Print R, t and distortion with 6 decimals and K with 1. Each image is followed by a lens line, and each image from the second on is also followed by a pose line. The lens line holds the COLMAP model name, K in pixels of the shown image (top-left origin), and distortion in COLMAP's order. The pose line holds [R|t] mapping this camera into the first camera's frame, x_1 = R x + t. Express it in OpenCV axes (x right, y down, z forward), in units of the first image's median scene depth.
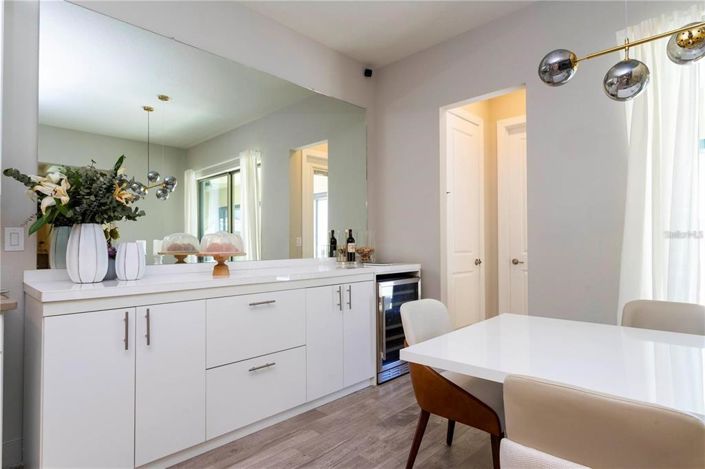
lens RADIAL K [[372.7, 0, 348.4], [0, 372.7, 236.5], [0, 0, 1]] dist [-0.006136, 0.002488]
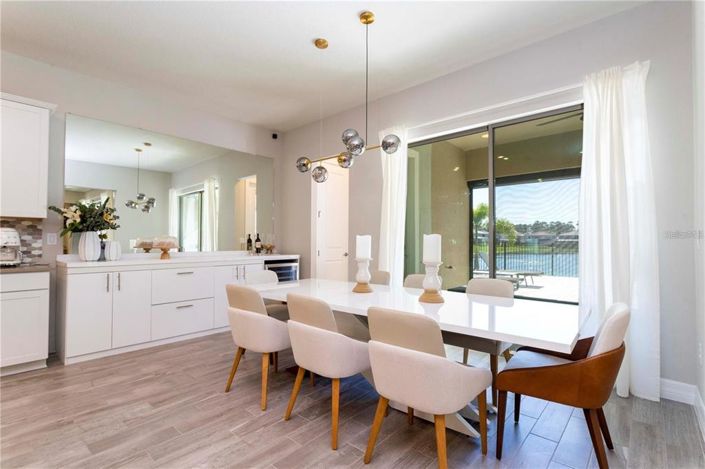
lens RADIAL K [[332.2, 0, 356.9], [0, 332.2, 235.4], [0, 0, 1]] dist [-0.004345, 0.000494]
pose [[0.998957, 0.005054, 0.045387, 0.588111], [-0.004883, 0.999981, -0.003870, -0.012063], [-0.045406, 0.003644, 0.998962, -0.761407]]
